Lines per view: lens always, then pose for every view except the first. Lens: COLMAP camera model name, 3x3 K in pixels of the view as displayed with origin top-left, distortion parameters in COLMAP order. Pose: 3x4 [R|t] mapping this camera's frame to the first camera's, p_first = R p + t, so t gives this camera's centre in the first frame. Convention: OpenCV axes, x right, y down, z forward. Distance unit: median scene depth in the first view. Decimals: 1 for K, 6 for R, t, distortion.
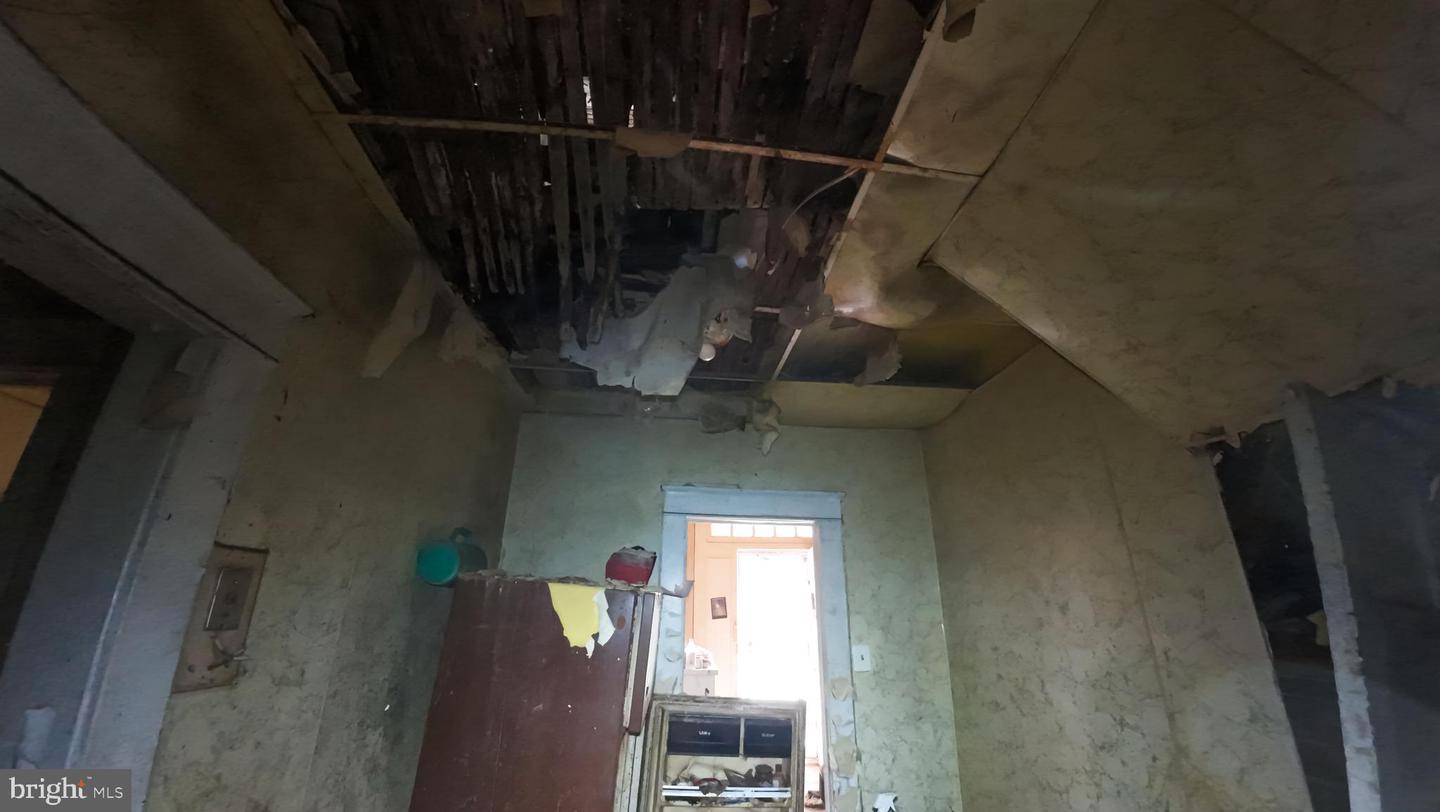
lens RADIAL K [[487.3, 0, 726.8], [0, 487.3, 405.7], [0, 0, 1]] dist [-0.072449, 0.006834]
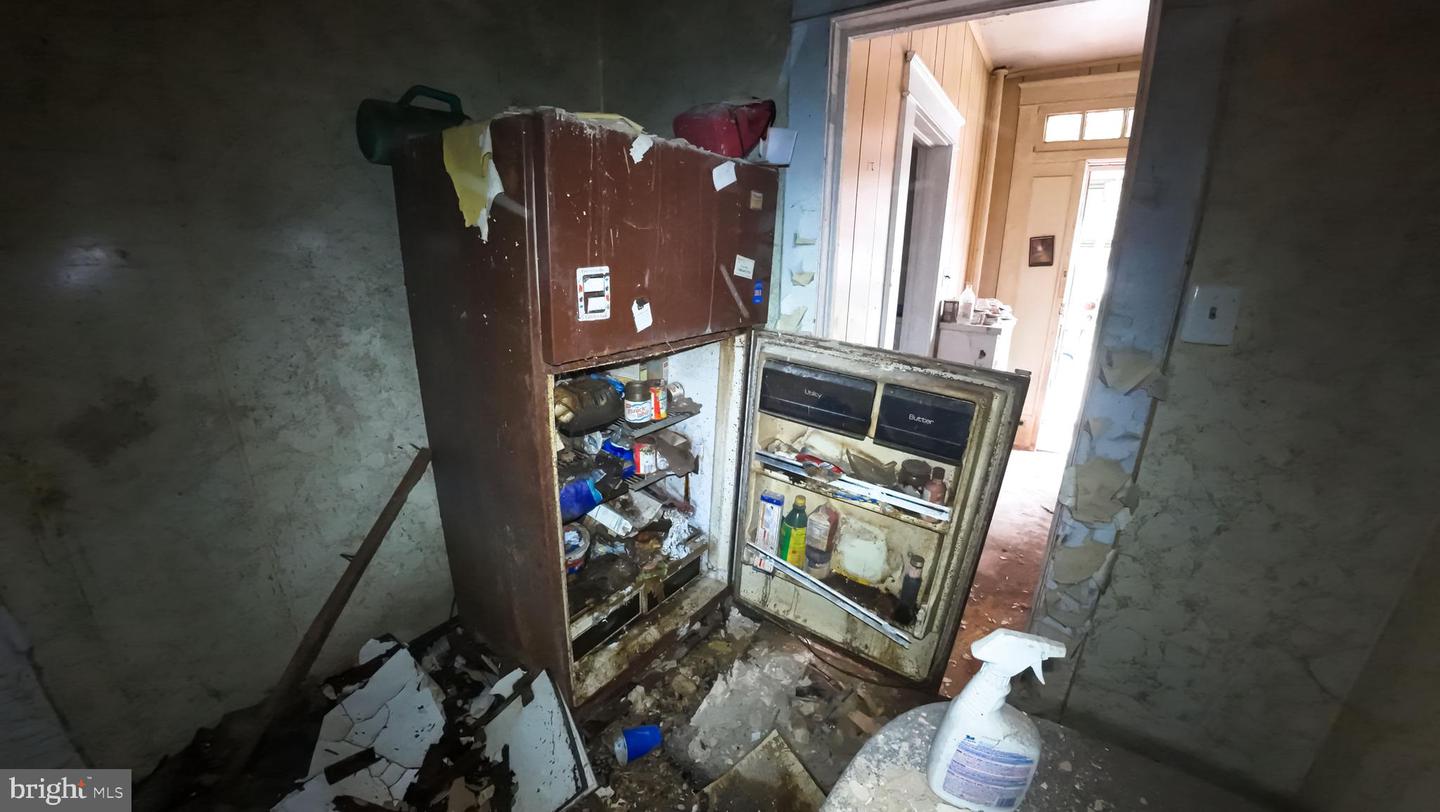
lens RADIAL K [[485.9, 0, 729.8], [0, 485.9, 406.8], [0, 0, 1]] dist [-0.077725, 0.008359]
pose [[0.754889, 0.198446, -0.625109, 0.262024], [0.232099, 0.810613, 0.537621, 0.339874], [0.613411, -0.550931, 0.565864, 0.558576]]
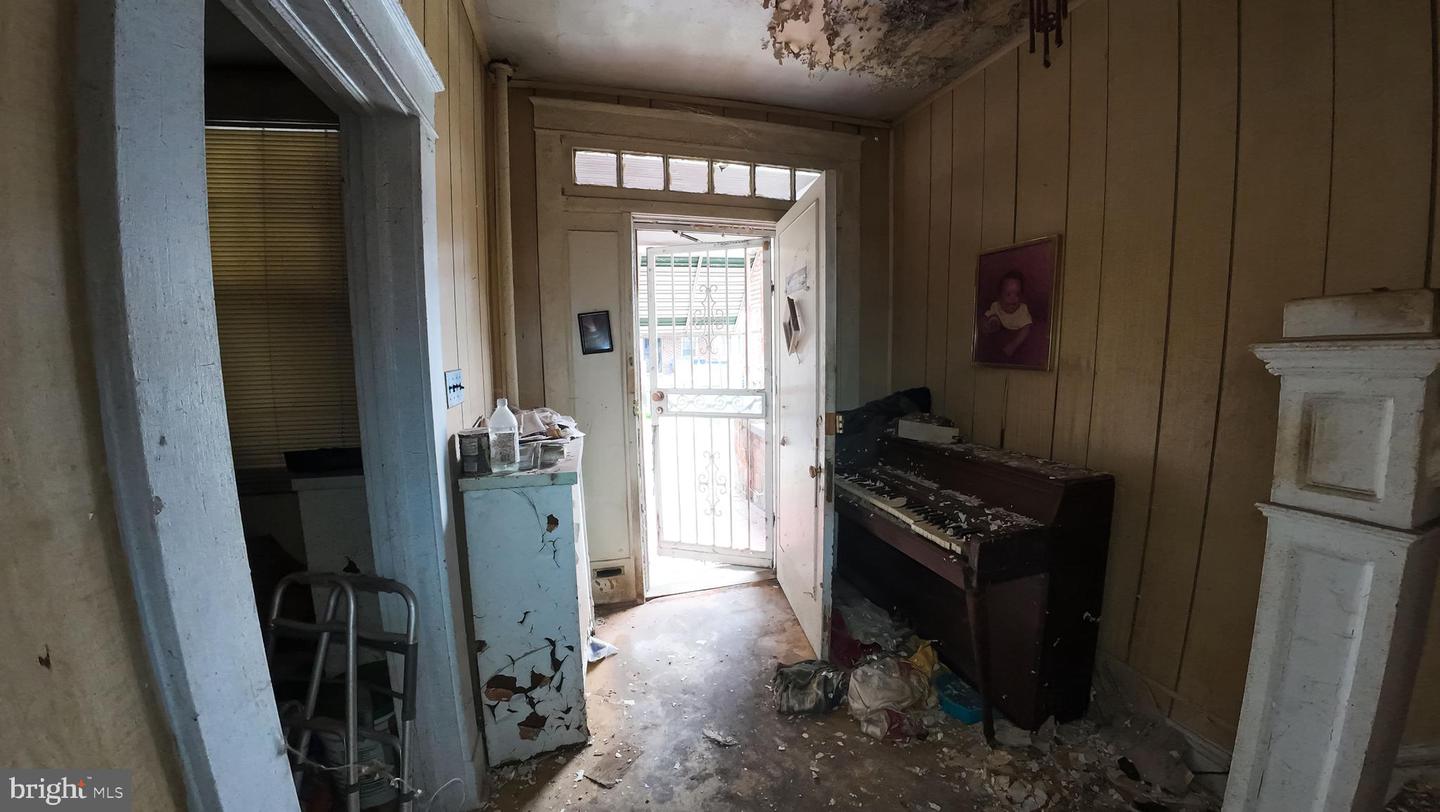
lens RADIAL K [[487.3, 0, 726.8], [0, 487.3, 405.7], [0, 0, 1]] dist [-0.072449, 0.006834]
pose [[0.984528, -0.023594, 0.173633, 0.066419], [-0.063759, 0.874734, 0.480390, 0.588898], [-0.163217, -0.484028, 0.859696, 1.271458]]
